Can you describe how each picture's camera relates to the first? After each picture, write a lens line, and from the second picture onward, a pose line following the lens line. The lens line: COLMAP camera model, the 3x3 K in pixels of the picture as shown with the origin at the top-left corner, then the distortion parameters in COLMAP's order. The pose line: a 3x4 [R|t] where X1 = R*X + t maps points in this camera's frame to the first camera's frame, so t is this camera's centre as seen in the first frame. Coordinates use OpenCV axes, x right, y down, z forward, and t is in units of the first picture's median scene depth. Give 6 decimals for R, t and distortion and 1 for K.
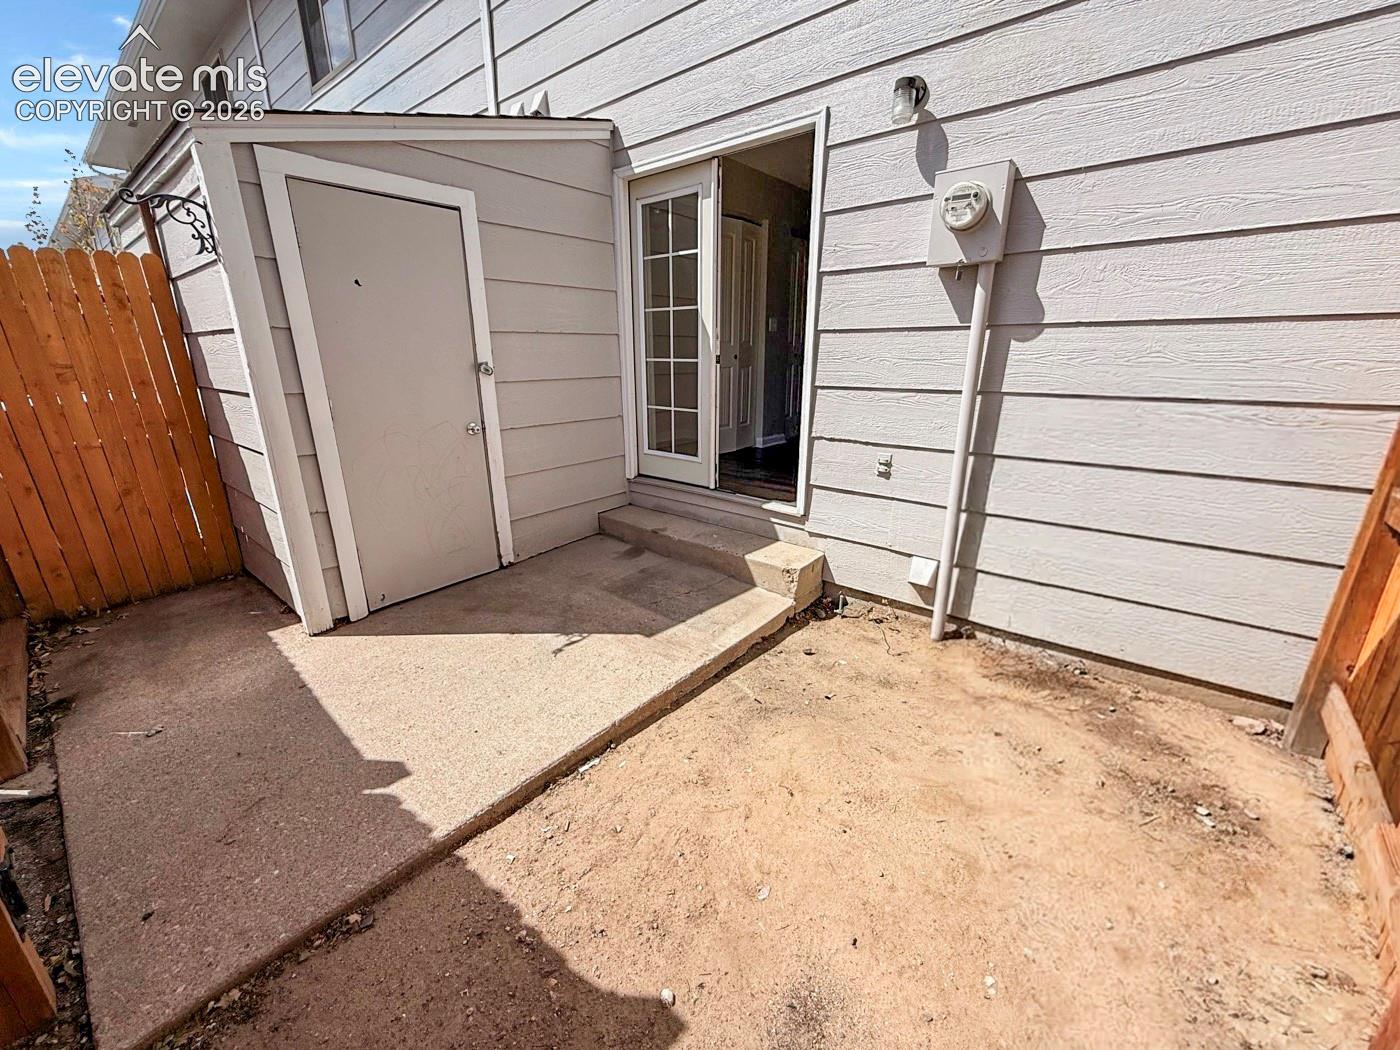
lens RADIAL K [[559.9, 0, 695.8], [0, 559.9, 529.0], [0, 0, 1]] dist [-0.002099, -0.000068]
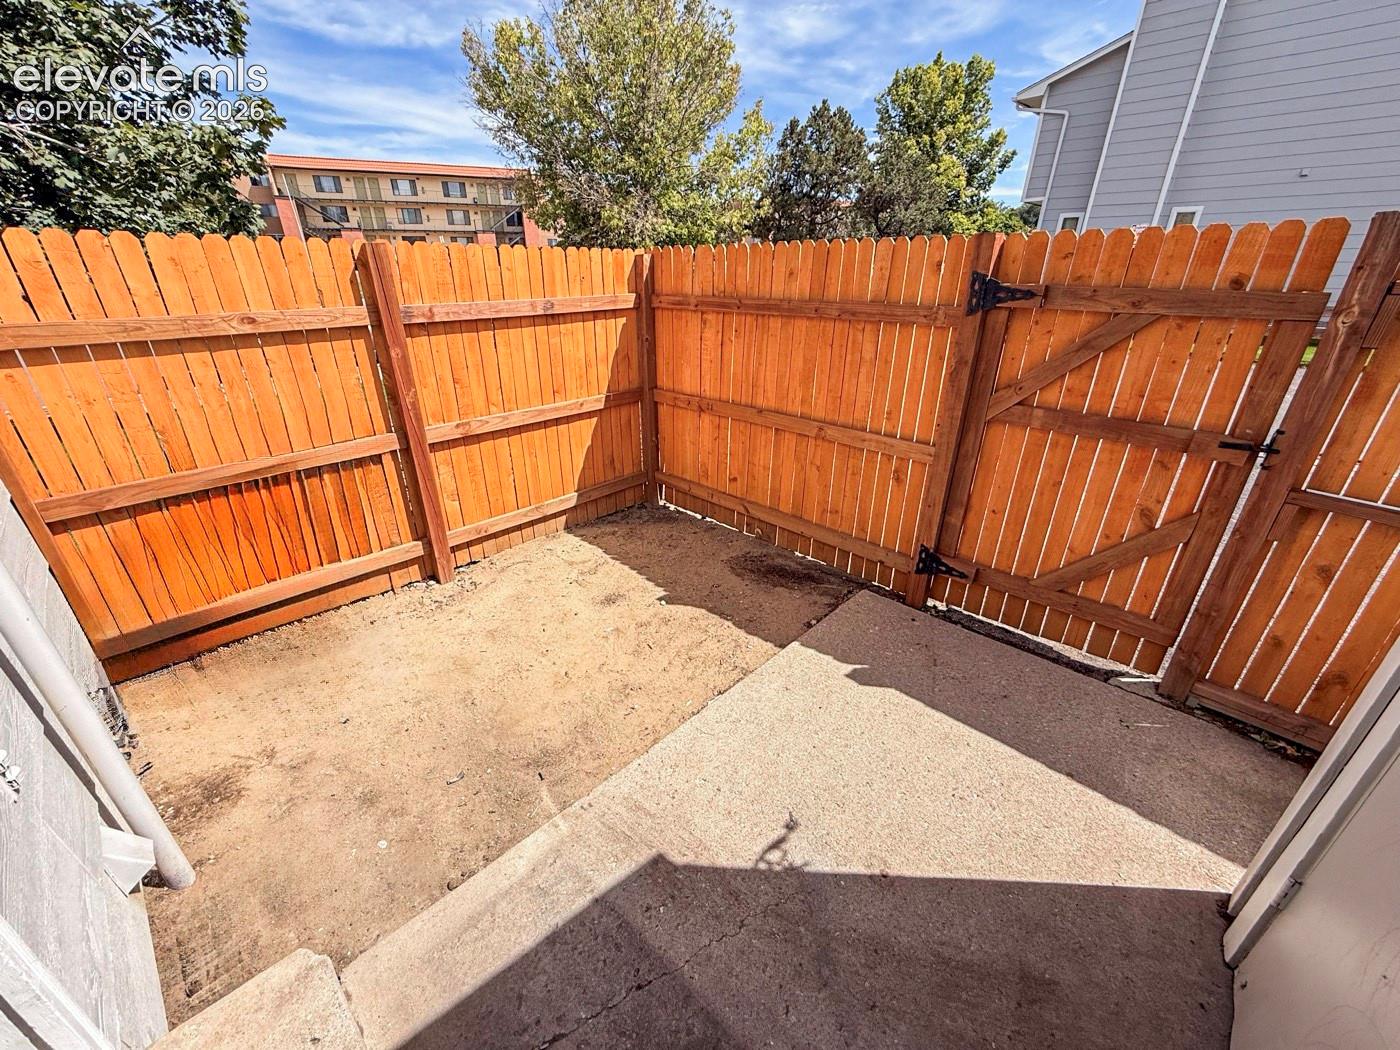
lens RADIAL K [[559.9, 0, 699.6], [0, 559.9, 526.2], [0, 0, 1]] dist [-0.002099, -0.000068]
pose [[-0.998686, -0.020043, 0.047175, -0.150583], [0.017460, 0.732303, 0.680755, -0.507379], [-0.048191, 0.680684, -0.730990, 1.203702]]
